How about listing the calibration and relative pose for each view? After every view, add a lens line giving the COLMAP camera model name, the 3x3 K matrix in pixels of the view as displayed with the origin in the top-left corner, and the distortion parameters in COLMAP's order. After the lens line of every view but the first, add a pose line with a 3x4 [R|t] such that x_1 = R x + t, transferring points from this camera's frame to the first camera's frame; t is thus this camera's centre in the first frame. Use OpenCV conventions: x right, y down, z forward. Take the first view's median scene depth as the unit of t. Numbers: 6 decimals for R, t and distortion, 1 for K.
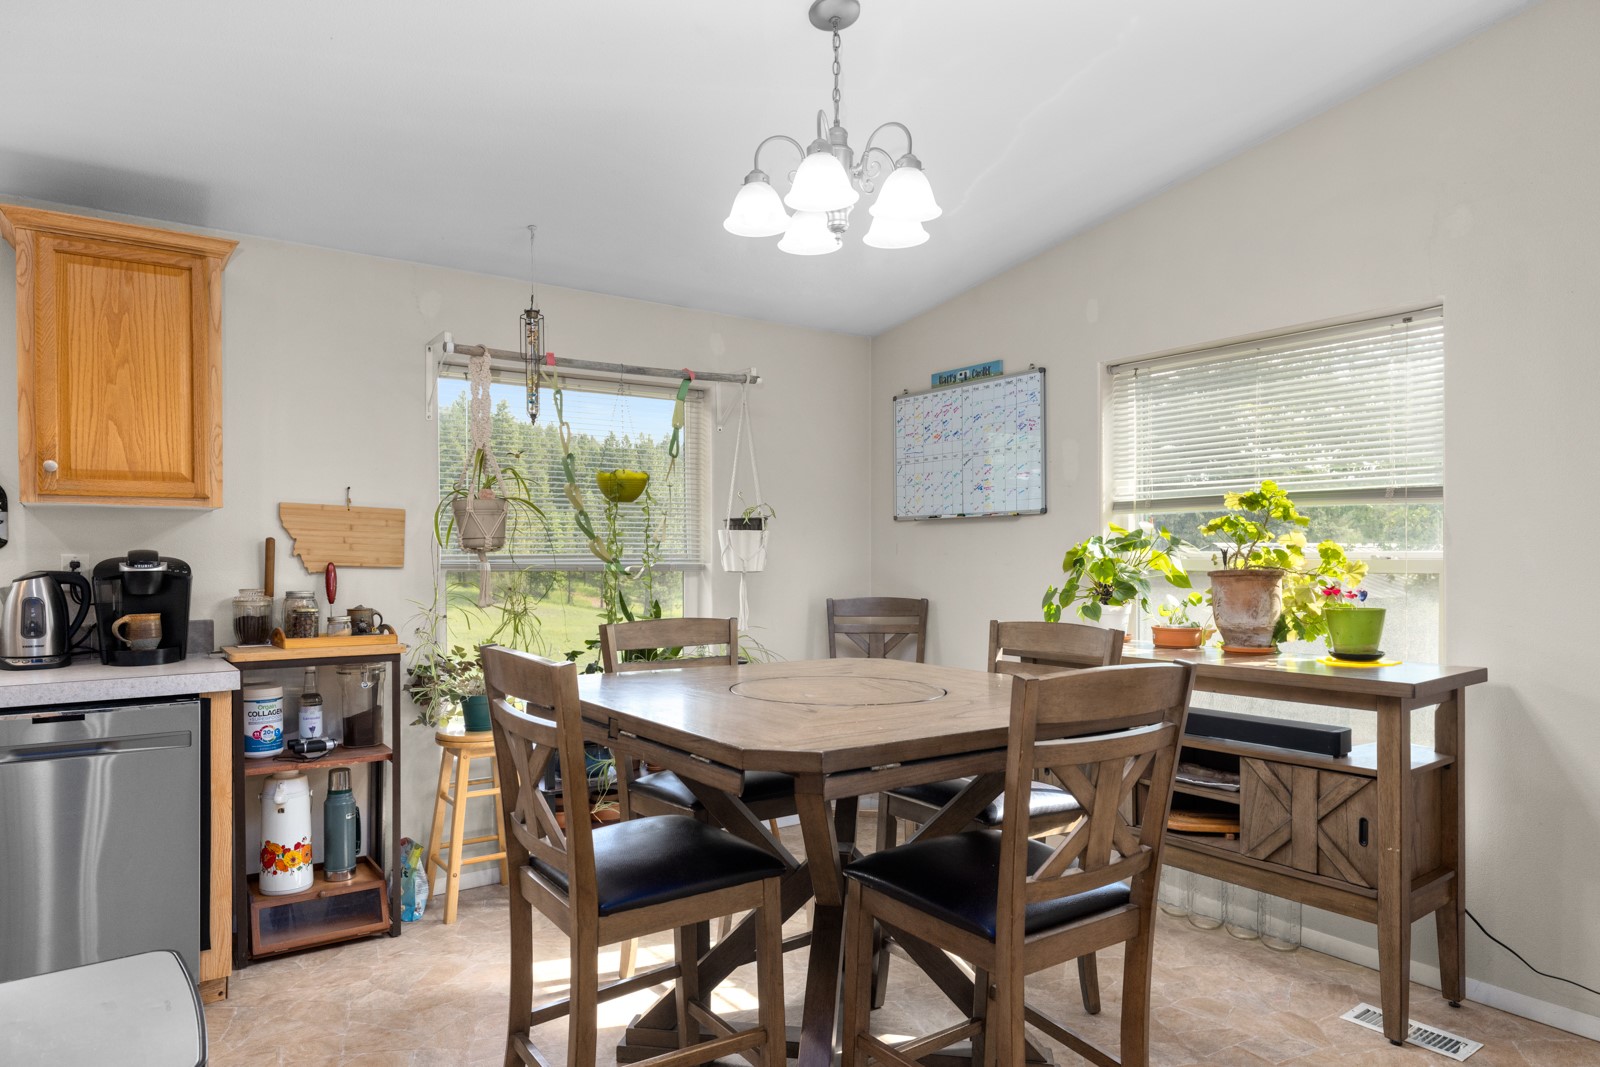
lens RADIAL K [[991.0, 0, 831.5], [0, 991.0, 552.8], [0, 0, 1]] dist [0.005320, 0.001145]
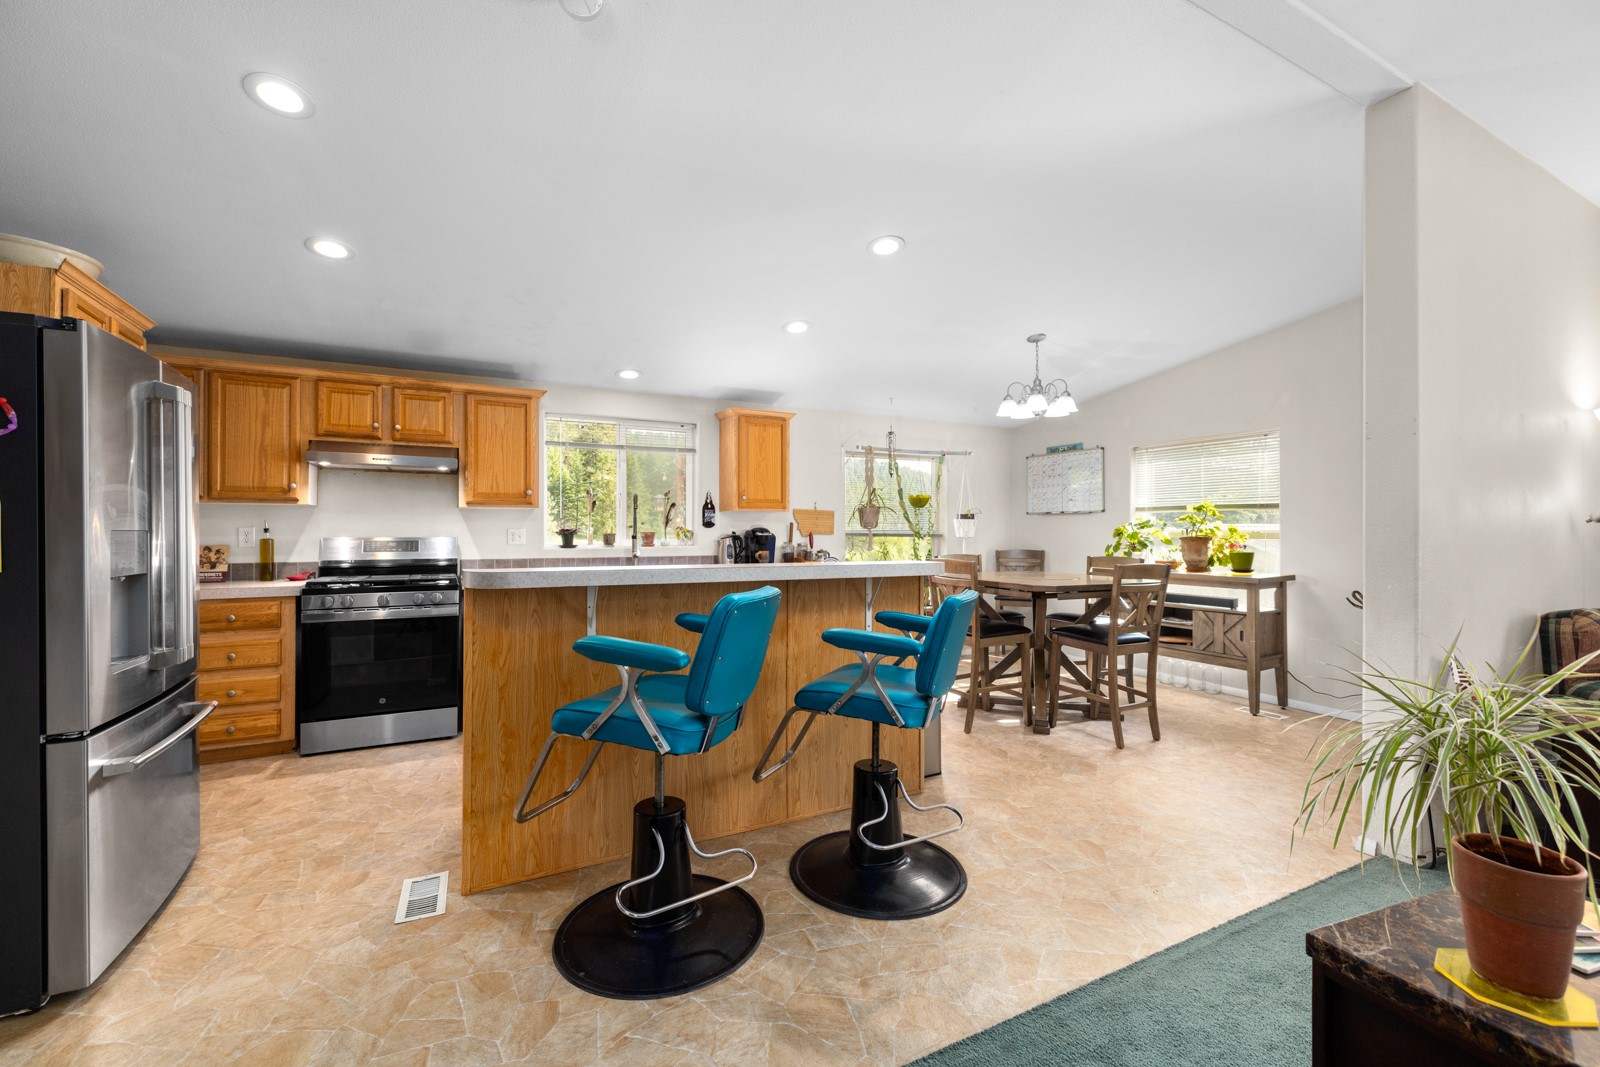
lens RADIAL K [[682.6, 0, 815.1], [0, 682.6, 525.2], [0, 0, 1]] dist [0.013674, 0.000396]
pose [[0.989939, 0.001847, -0.141485, -0.268700], [-0.002705, 0.999979, -0.005868, 0.001697], [0.141471, 0.006191, 0.989923, -0.794035]]
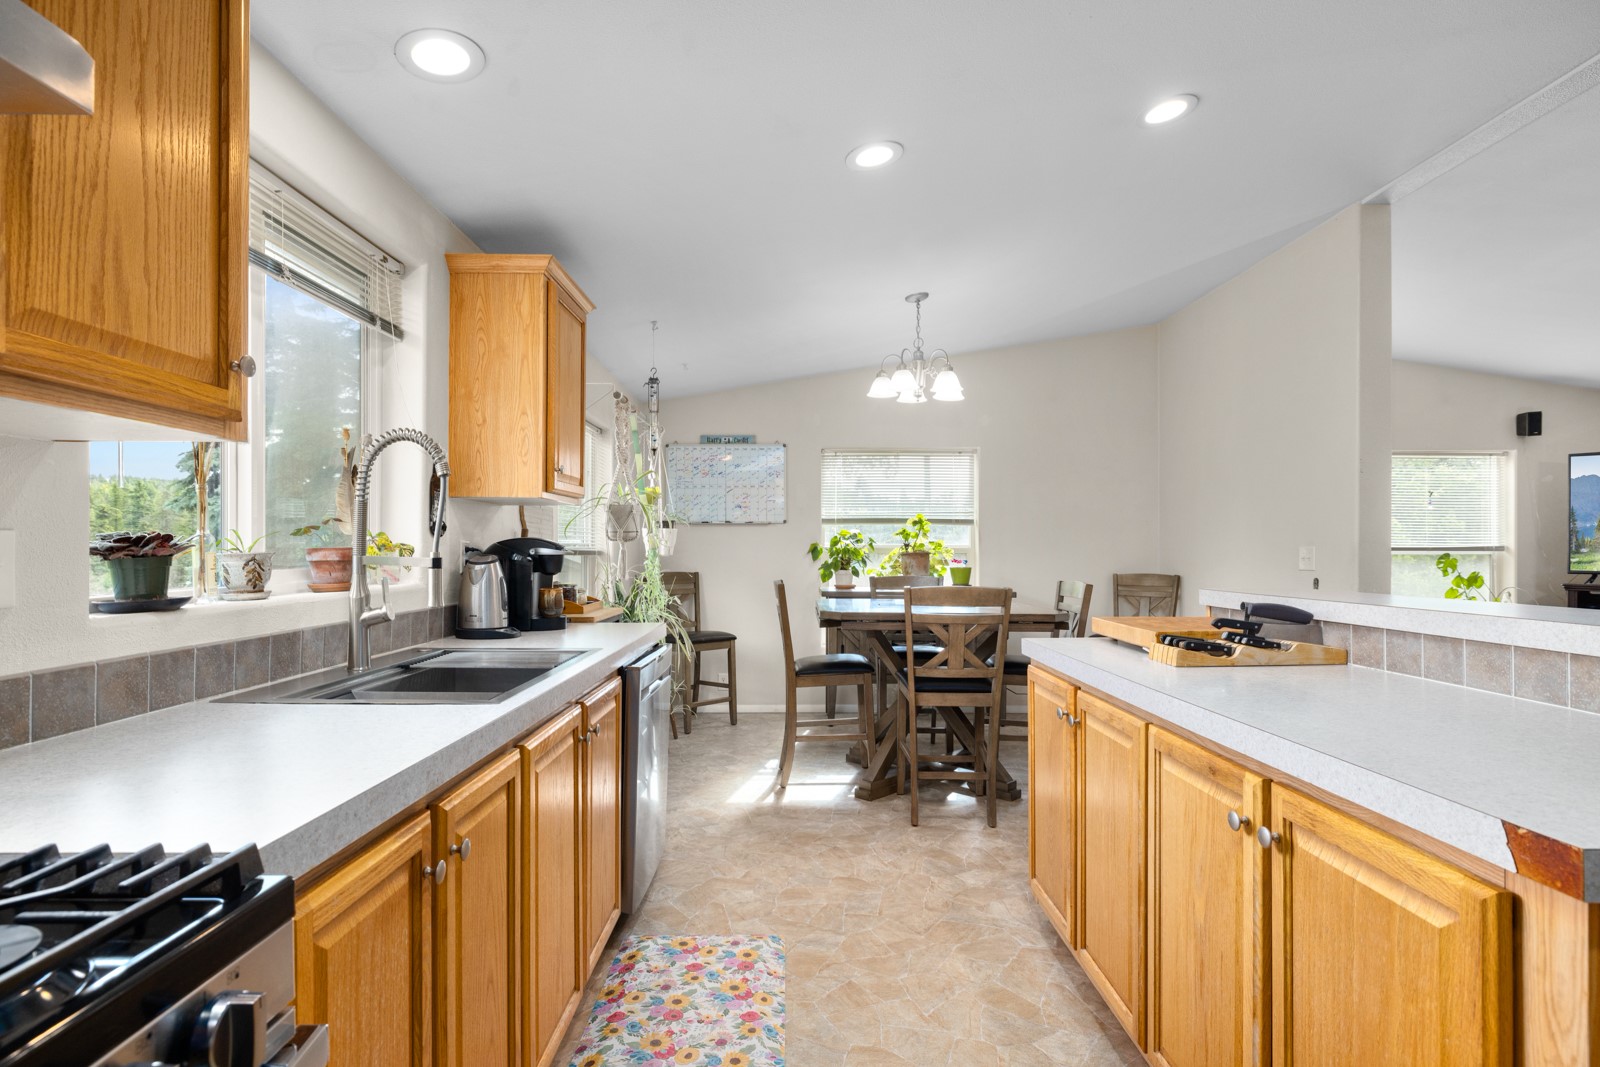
lens RADIAL K [[797.5, 0, 797.4], [0, 797.5, 532.8], [0, 0, 1]] dist [-0.001418, -0.000039]
pose [[0.580441, 0.016699, 0.814131, -1.242308], [-0.002310, 0.999819, -0.018861, 0.008845], [-0.814299, 0.009067, 0.580375, 0.149104]]
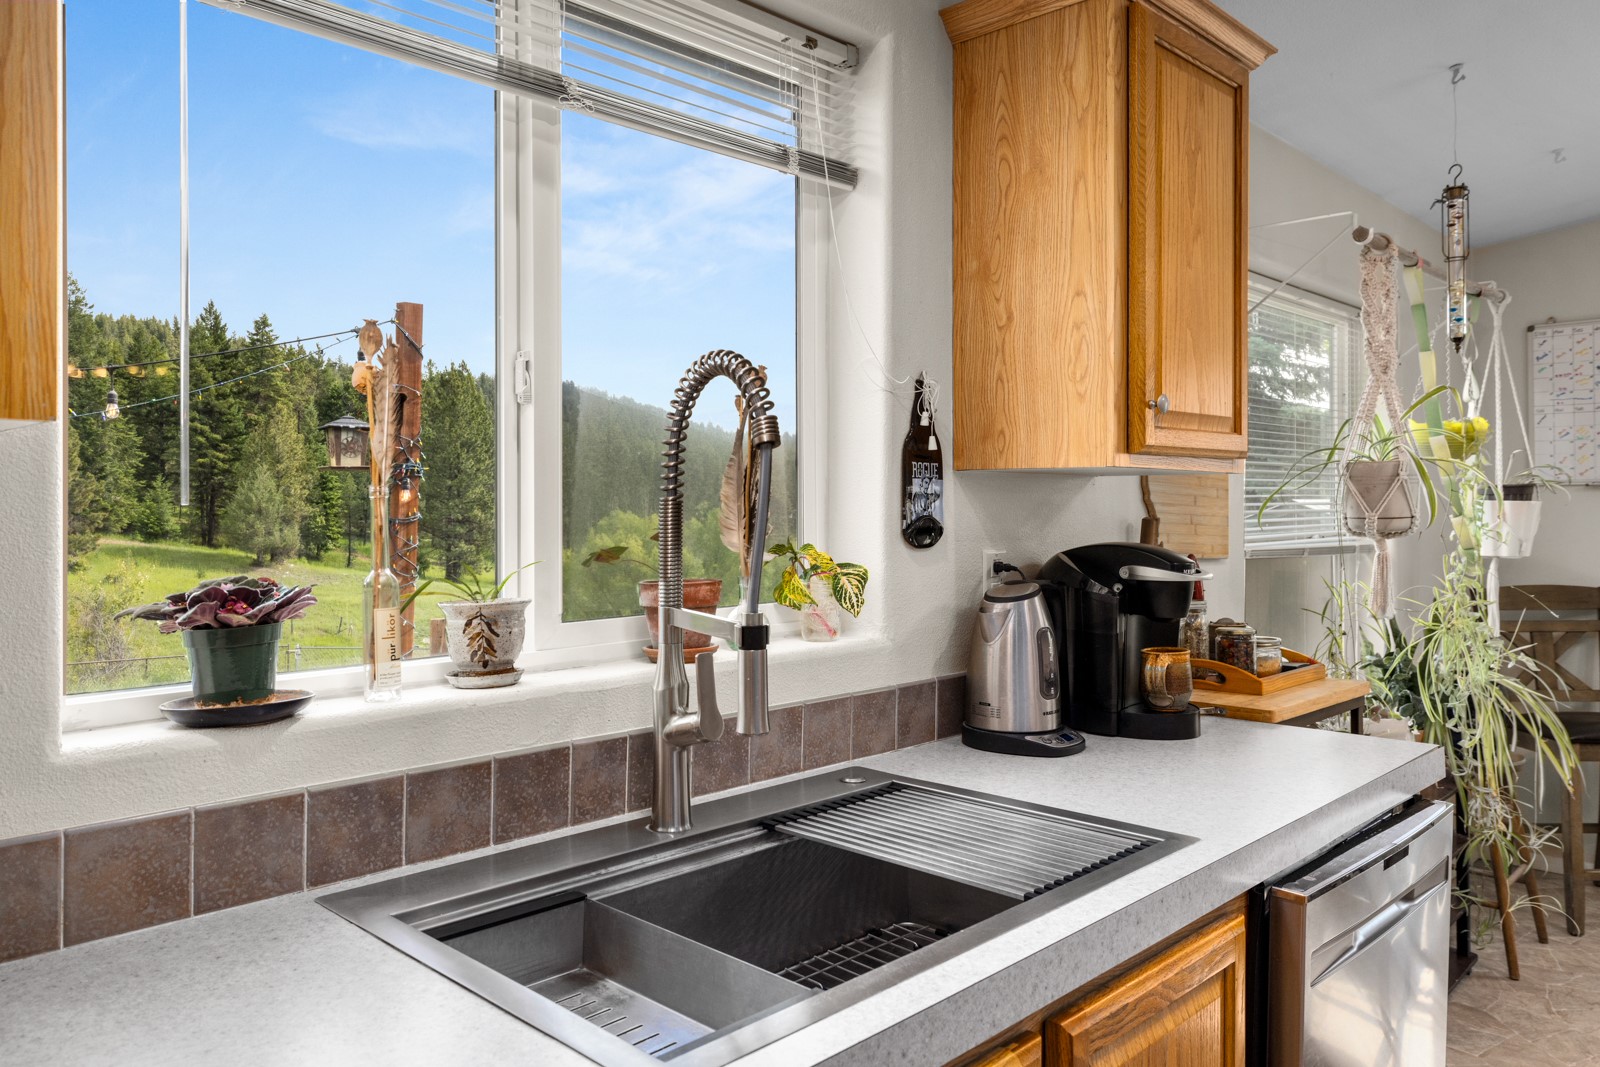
lens RADIAL K [[1108.9, 0, 811.0], [0, 1108.9, 501.1], [0, 0, 1]] dist [0.002546, -0.000578]
pose [[0.985811, 0.000015, 0.167858, -0.950956], [0.000363, 0.999997, -0.002222, -0.025821], [-0.167858, 0.002251, 0.985809, 0.341245]]
